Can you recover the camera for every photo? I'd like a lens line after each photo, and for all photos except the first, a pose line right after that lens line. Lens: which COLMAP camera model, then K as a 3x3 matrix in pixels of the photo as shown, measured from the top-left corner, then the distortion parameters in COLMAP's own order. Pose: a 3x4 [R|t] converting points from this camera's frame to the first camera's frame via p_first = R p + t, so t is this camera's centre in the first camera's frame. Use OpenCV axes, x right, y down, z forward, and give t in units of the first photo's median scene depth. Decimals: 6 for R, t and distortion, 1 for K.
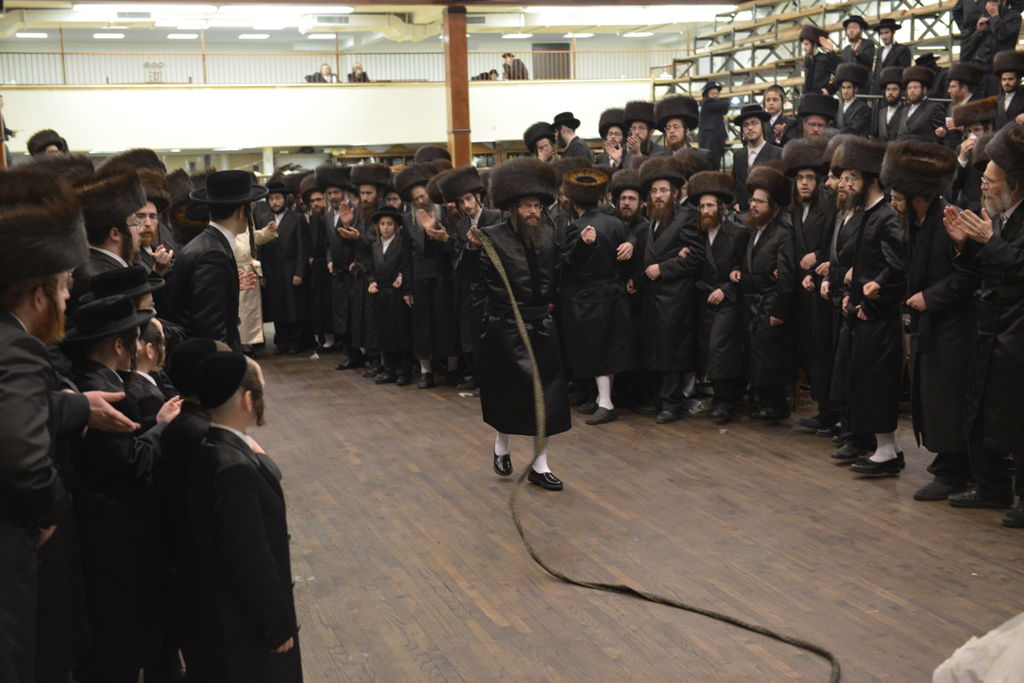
lens RADIAL K [[1462.6, 0, 512.0], [0, 1462.6, 341.5], [0, 0, 1]] dist [0.100403, 0.056019]
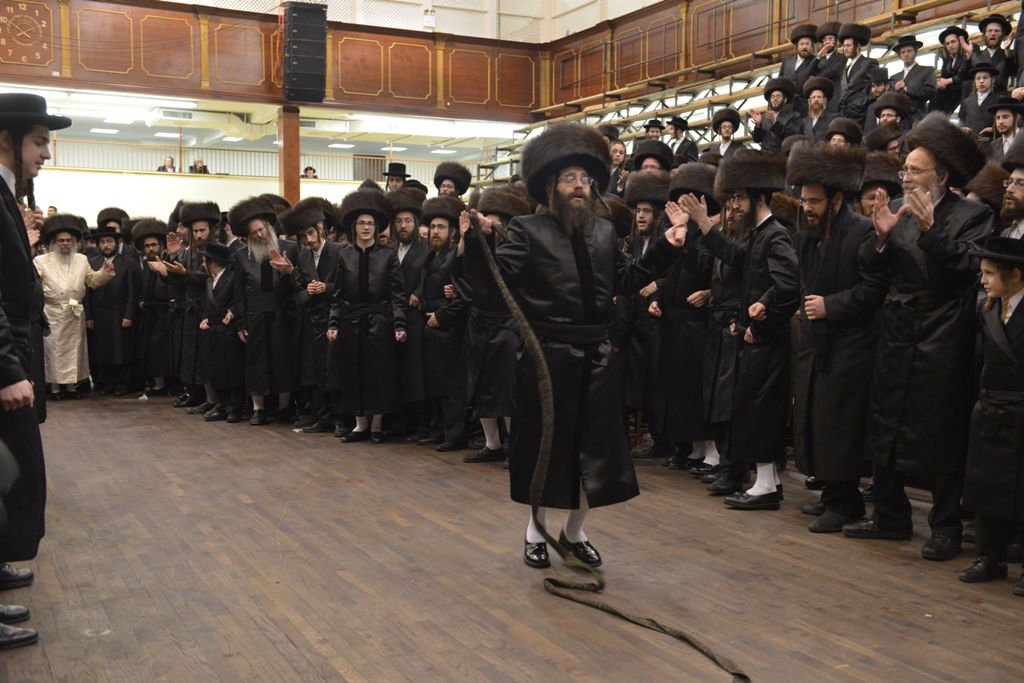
lens RADIAL K [[1142.8, 0, 512.0], [0, 1142.8, 341.5], [0, 0, 1]] dist [0.075571, -0.025967]
pose [[0.986063, 0.028354, 0.163936, -0.025633], [-0.016556, 0.997203, -0.072887, 0.040853], [-0.165544, 0.069157, 0.983775, 0.289992]]
